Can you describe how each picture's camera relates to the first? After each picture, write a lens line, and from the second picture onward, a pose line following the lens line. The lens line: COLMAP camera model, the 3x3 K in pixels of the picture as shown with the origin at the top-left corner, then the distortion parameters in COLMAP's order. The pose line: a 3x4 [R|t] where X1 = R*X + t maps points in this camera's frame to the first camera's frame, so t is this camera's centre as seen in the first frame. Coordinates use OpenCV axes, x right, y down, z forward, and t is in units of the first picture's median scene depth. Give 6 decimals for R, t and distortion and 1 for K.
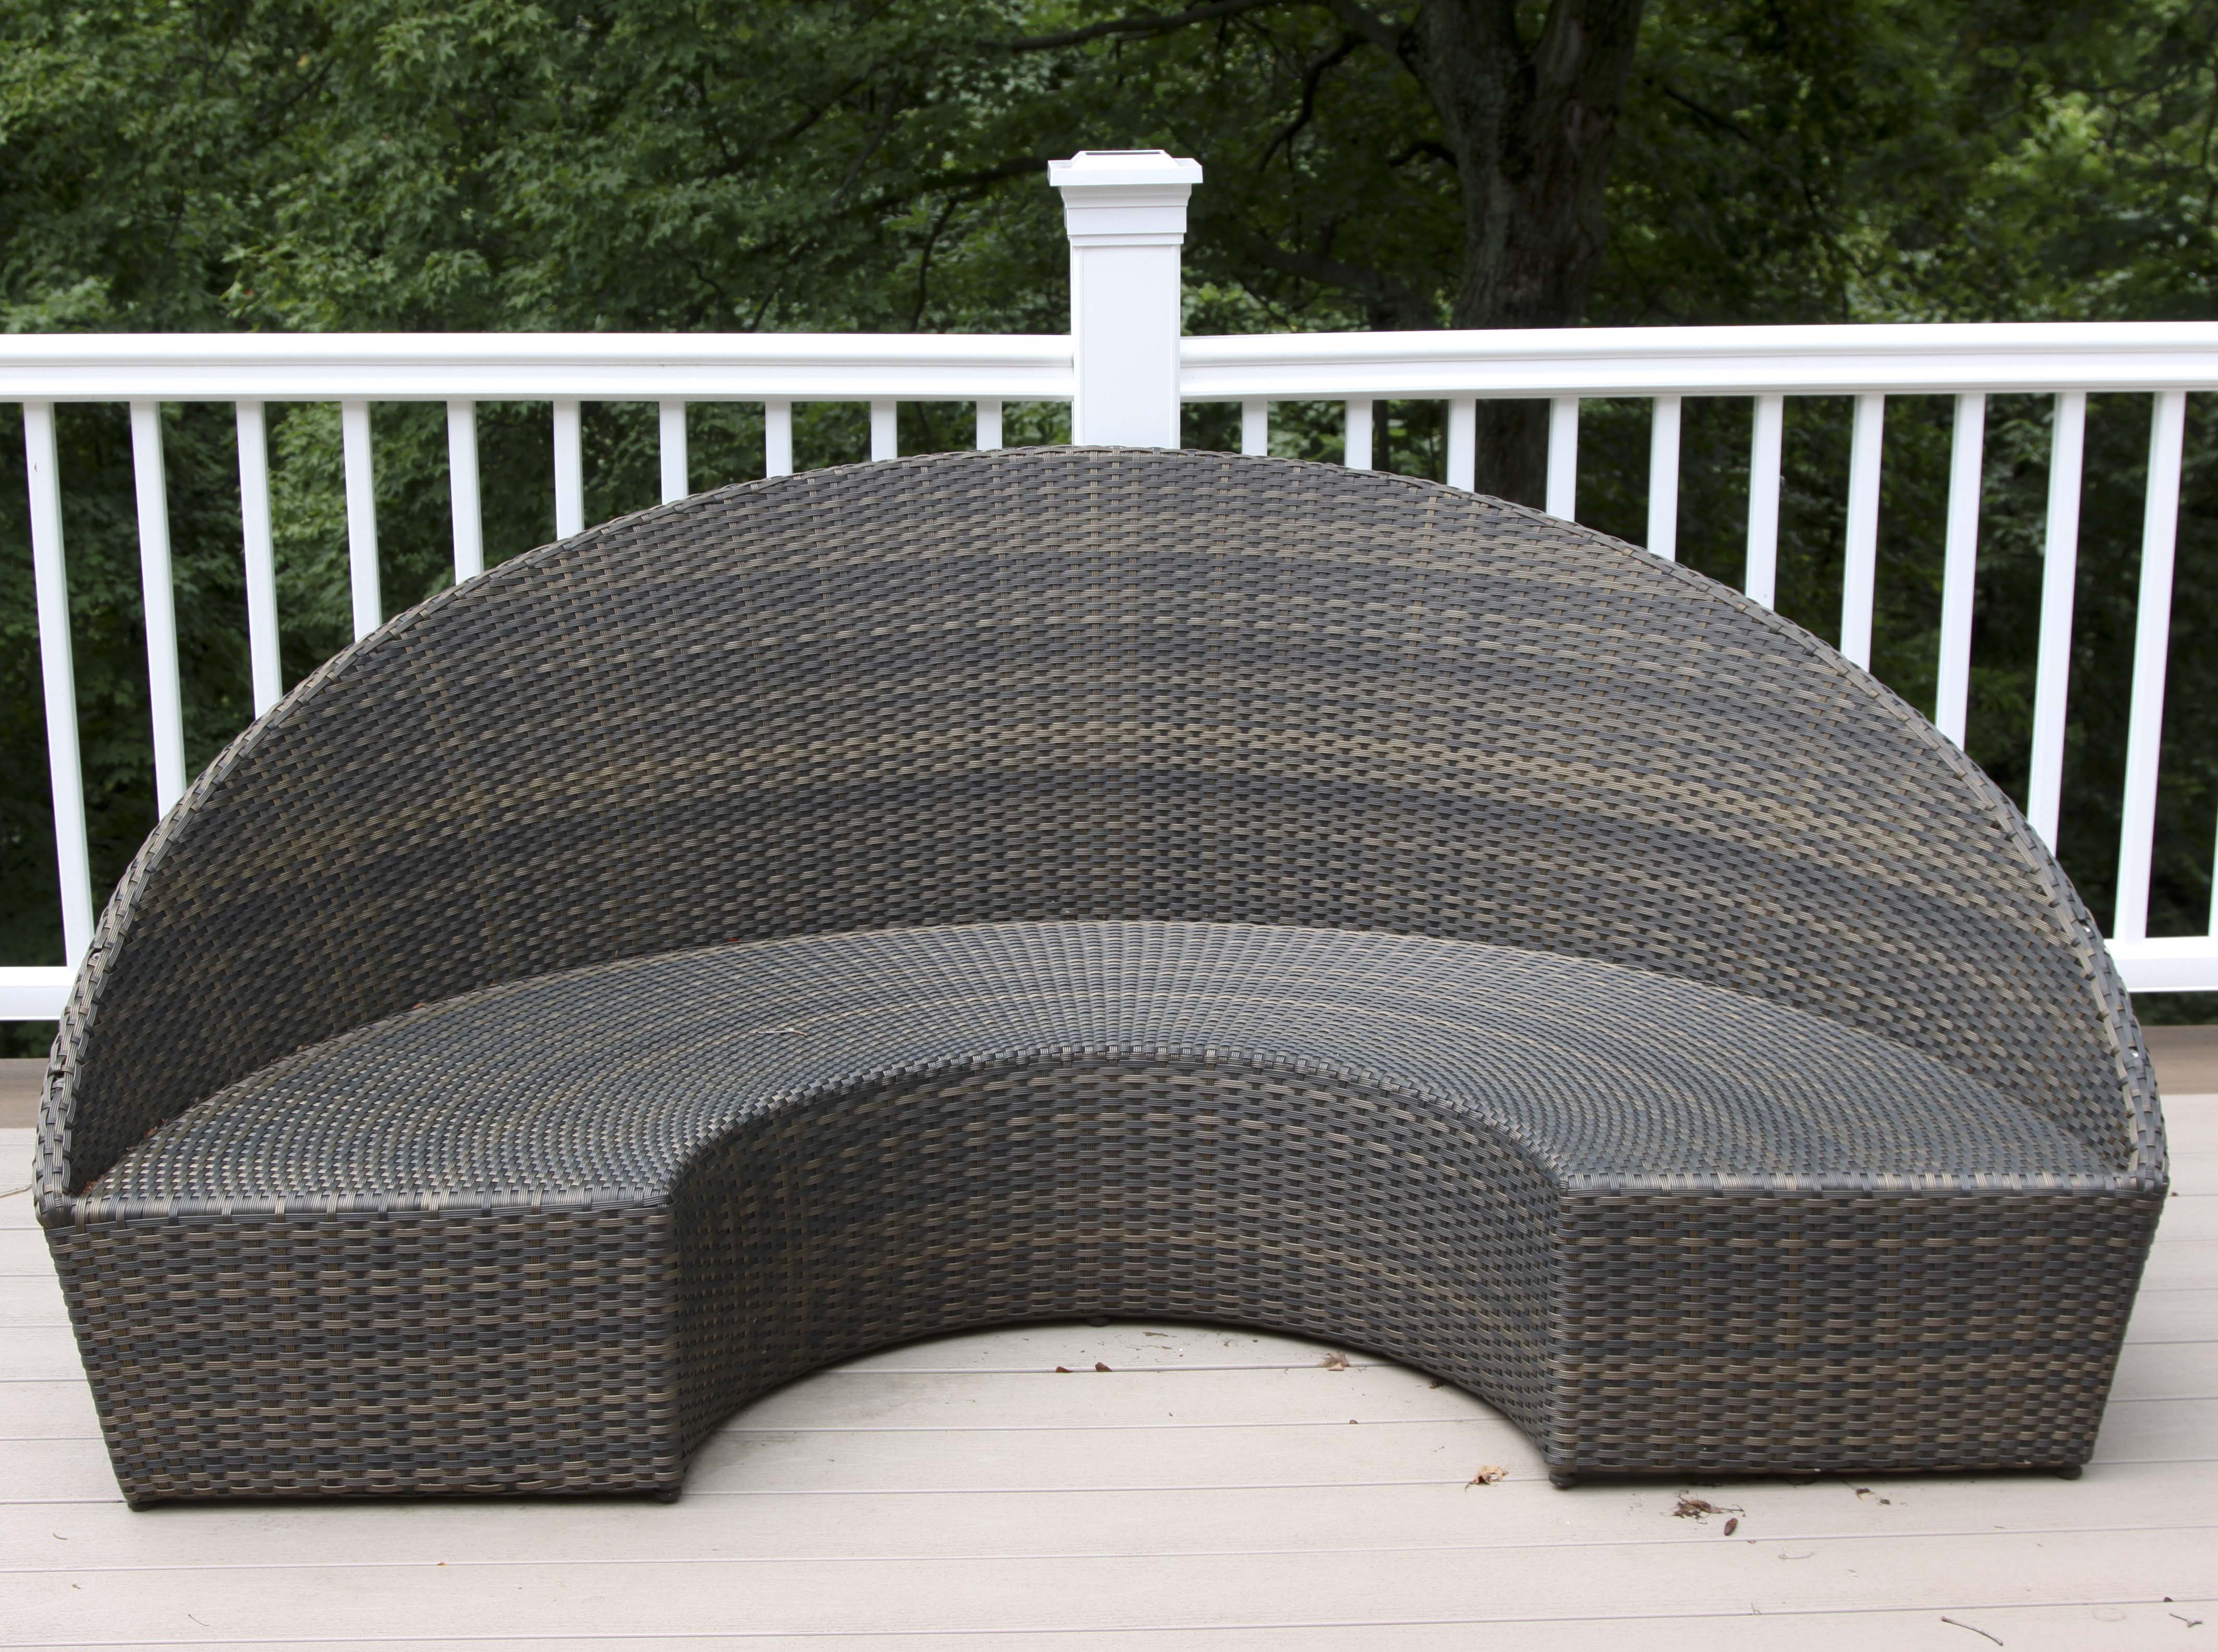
lens RADIAL K [[3262.5, 0, 1109.0], [0, 3262.5, 826.0], [0, 0, 1]] dist [-0.034207, 0.001434]
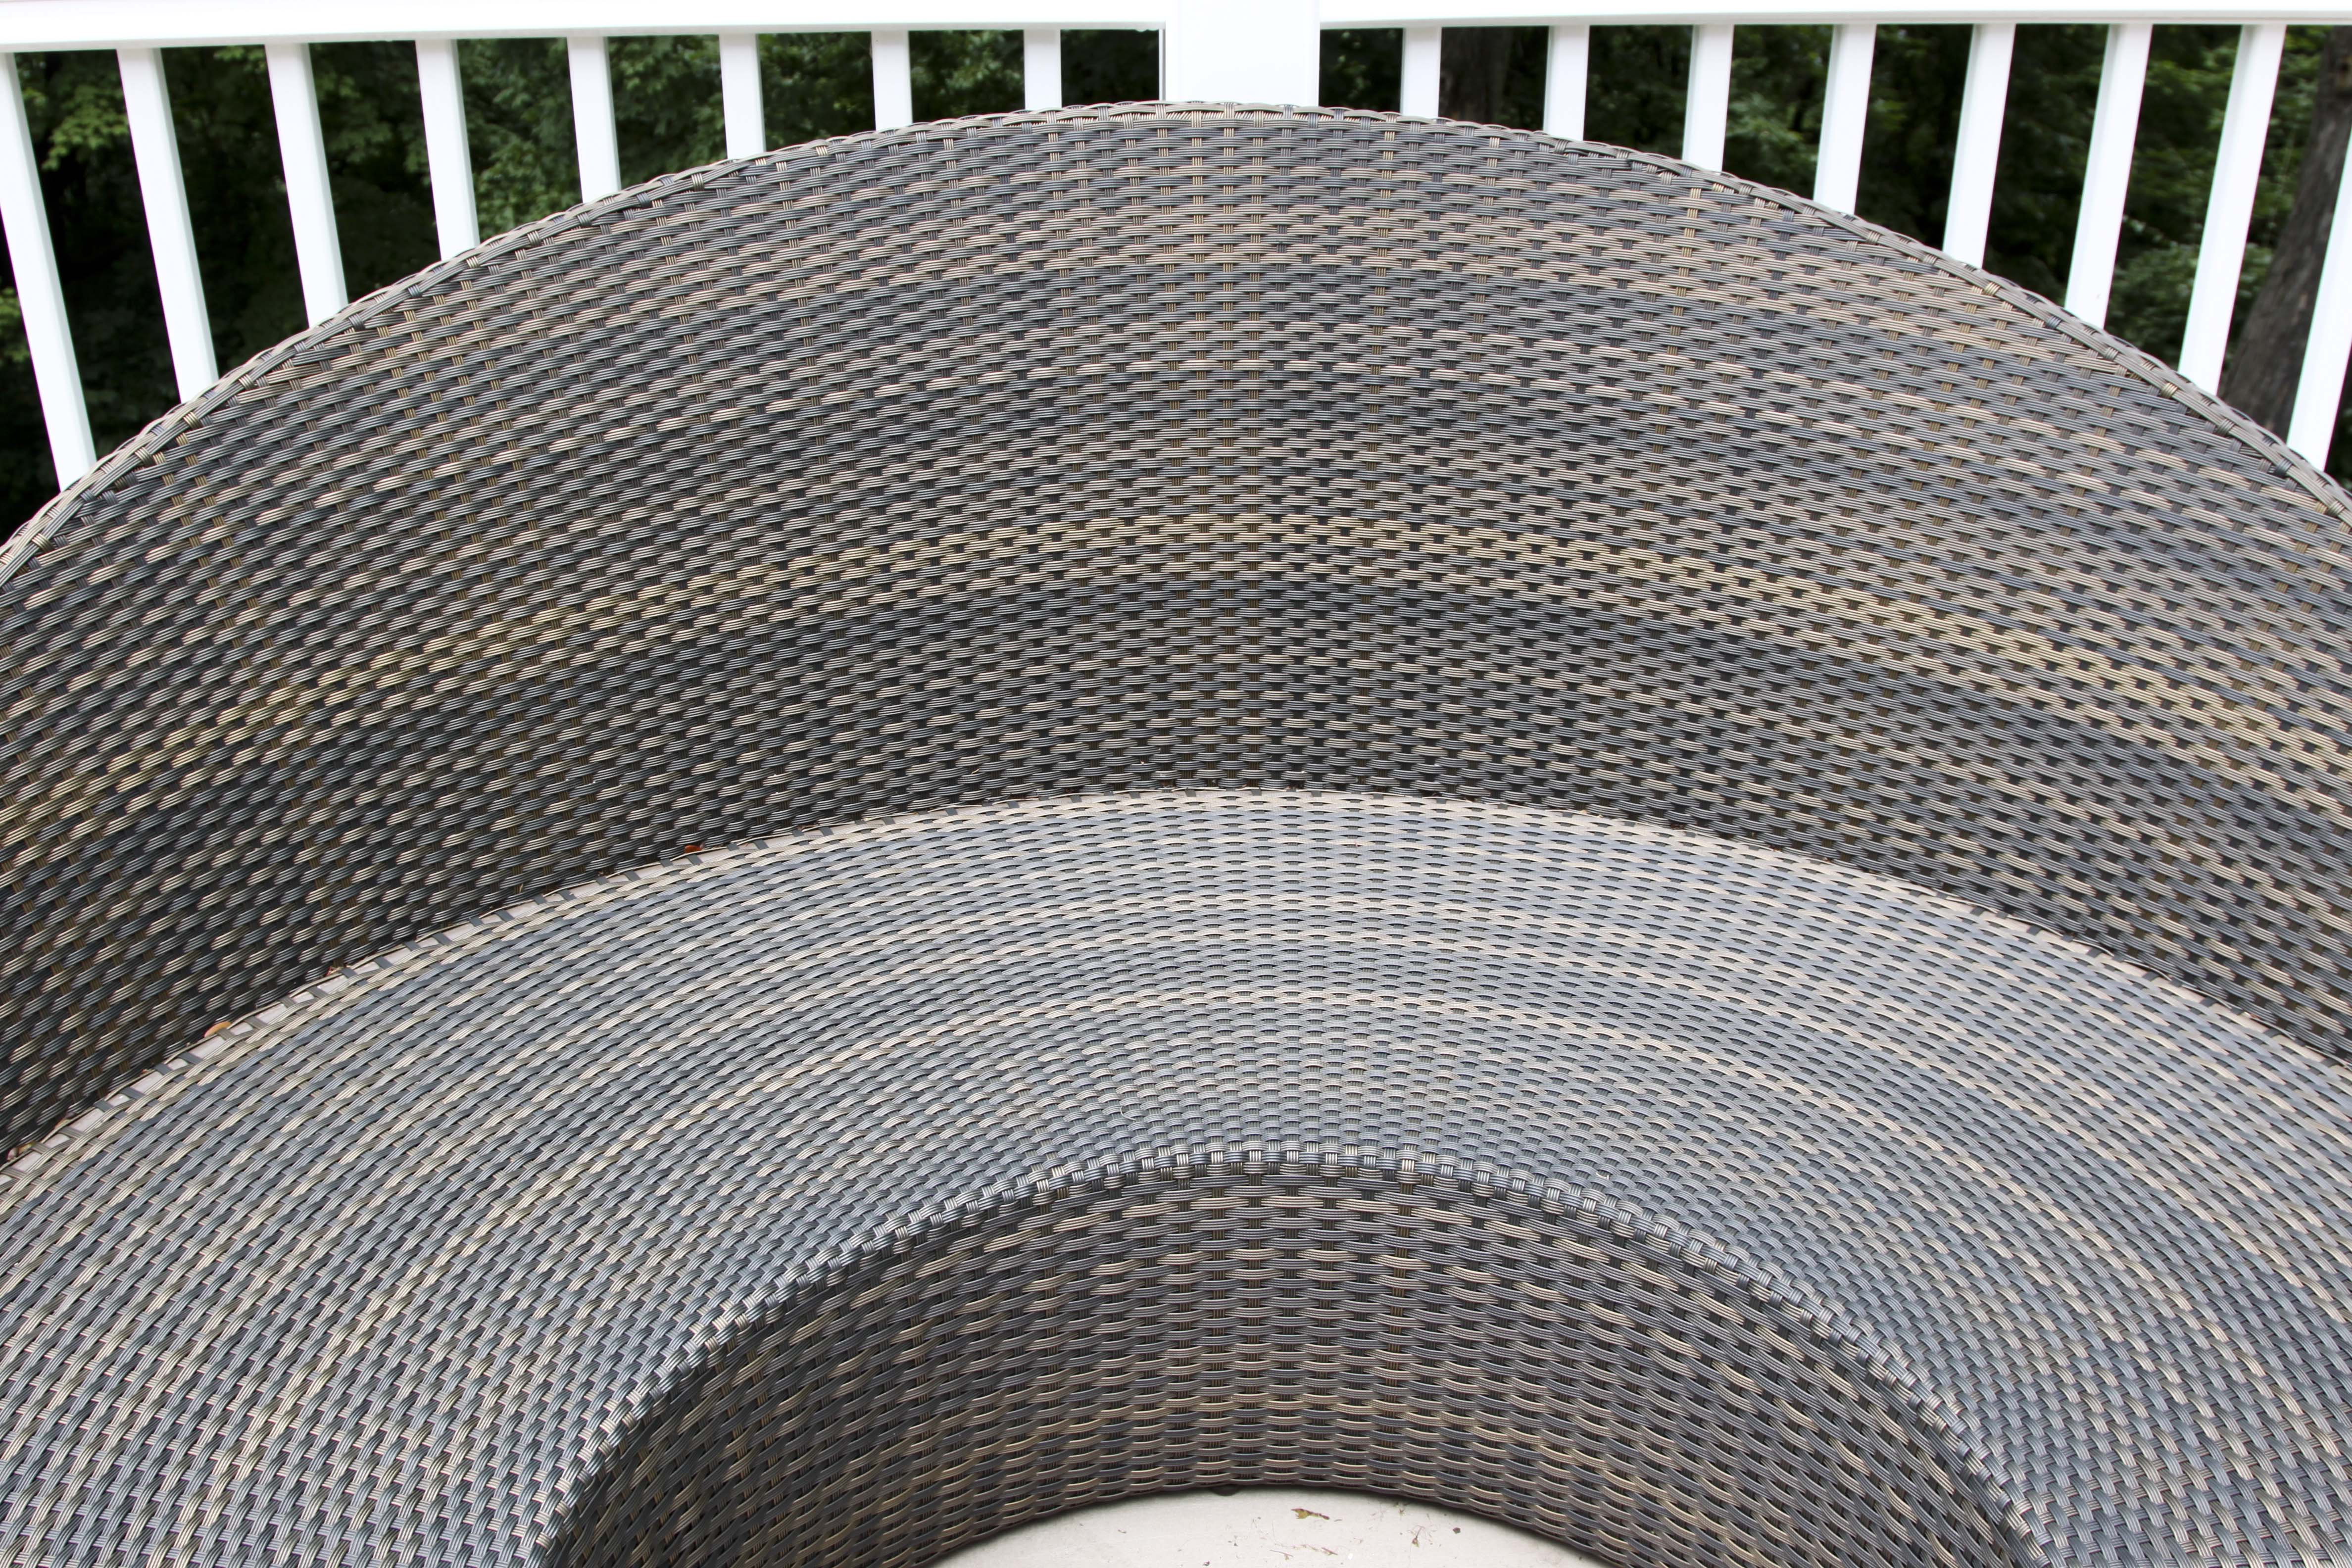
lens RADIAL K [[2503.8, 0, 1176.0], [0, 2503.8, 784.0], [0, 0, 1]] dist [-0.136392, 0.105658]
pose [[0.999853, -0.007922, 0.015183, -0.019719], [0.003974, 0.969703, 0.244256, -0.115333], [-0.016658, -0.244160, 0.969592, 0.505040]]
